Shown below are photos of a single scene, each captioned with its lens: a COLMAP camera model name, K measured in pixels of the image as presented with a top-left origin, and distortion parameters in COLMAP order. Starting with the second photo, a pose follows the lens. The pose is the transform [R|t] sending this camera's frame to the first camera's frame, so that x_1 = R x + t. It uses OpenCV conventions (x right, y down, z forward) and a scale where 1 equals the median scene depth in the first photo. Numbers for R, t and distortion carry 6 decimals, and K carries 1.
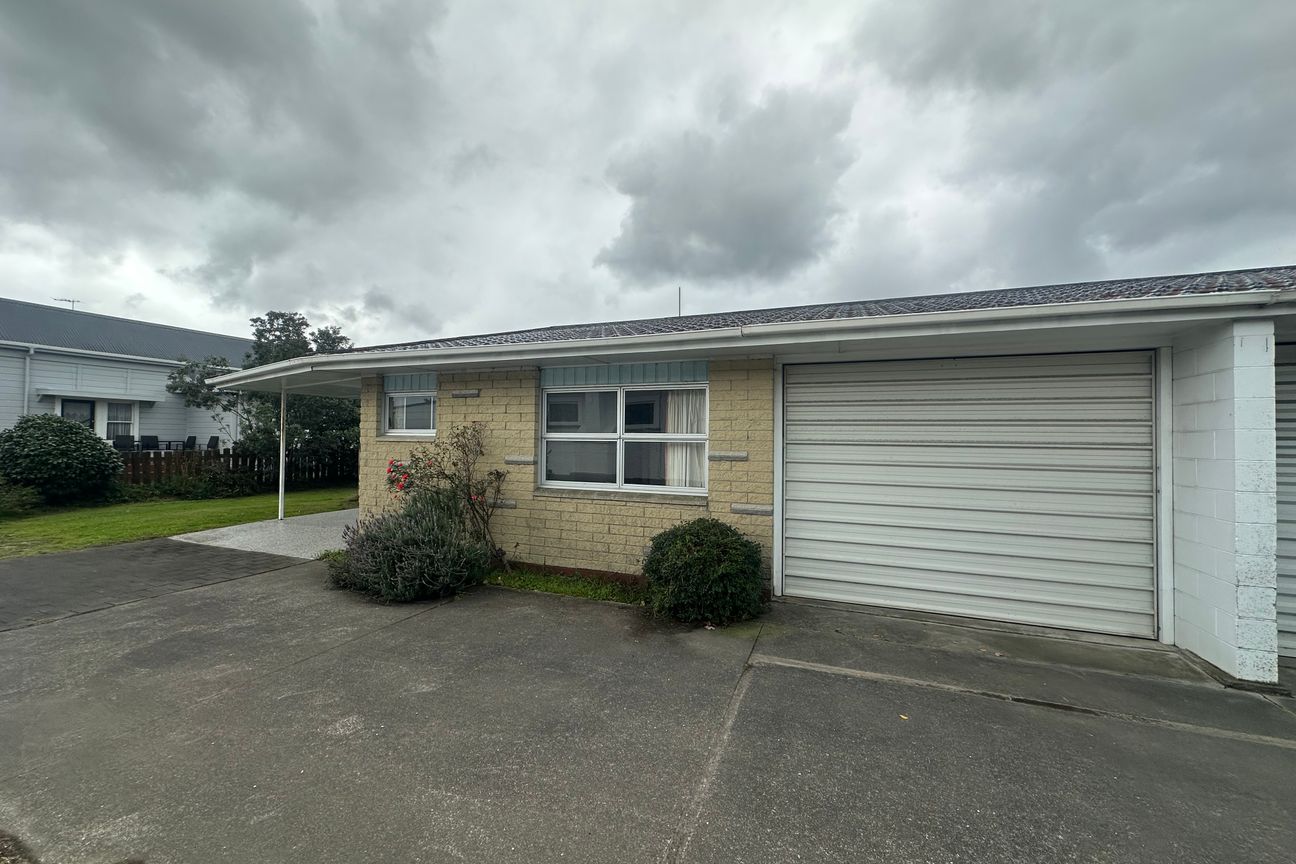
lens RADIAL K [[520.0, 0, 648.0], [0, 520.0, 432.0], [0, 0, 1]] dist [-0.002319, -0.000158]
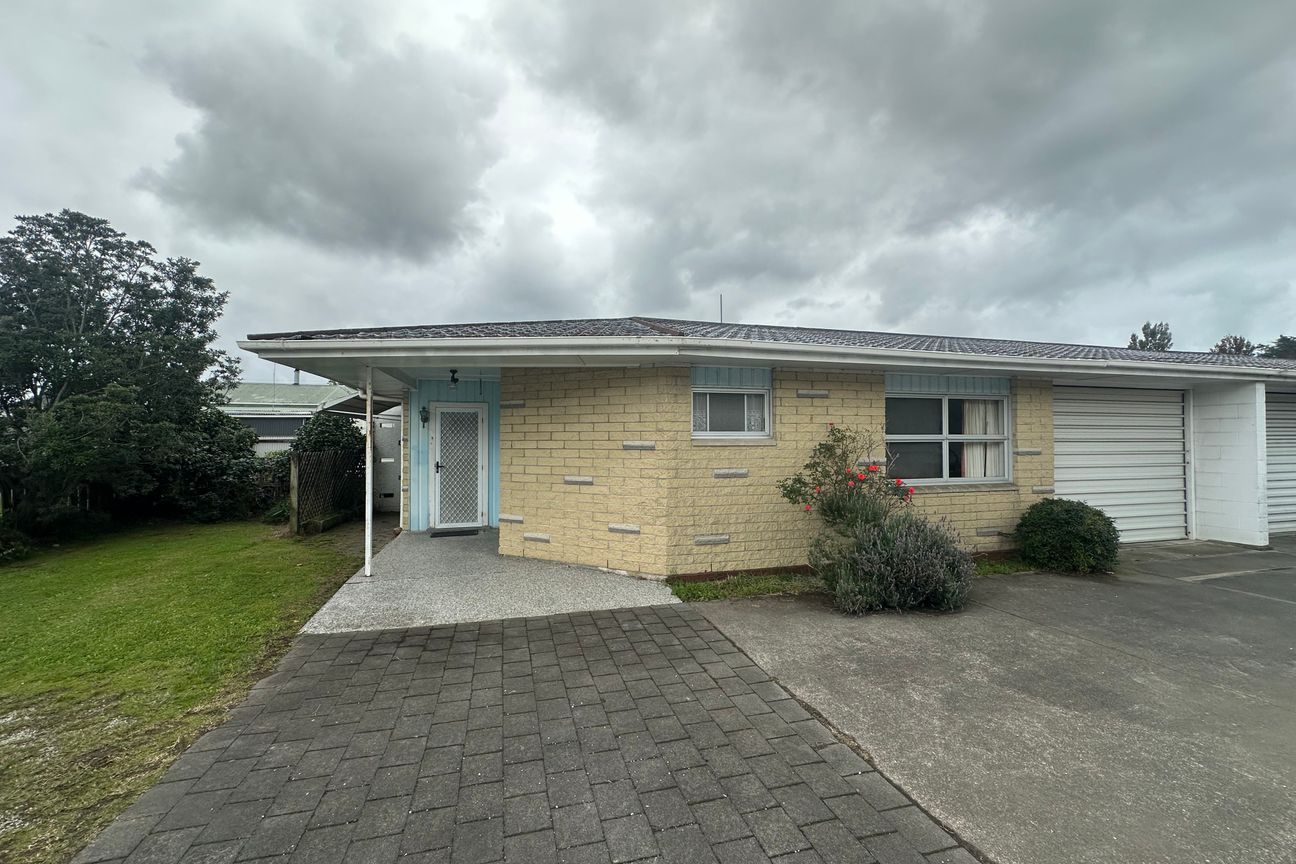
lens RADIAL K [[520.0, 0, 648.0], [0, 520.0, 432.0], [0, 0, 1]] dist [-0.002319, -0.000158]
pose [[0.799400, -0.005017, 0.600779, -1.670209], [0.000607, 0.999971, 0.007543, -0.016704], [-0.600799, -0.005665, 0.799380, 0.608913]]
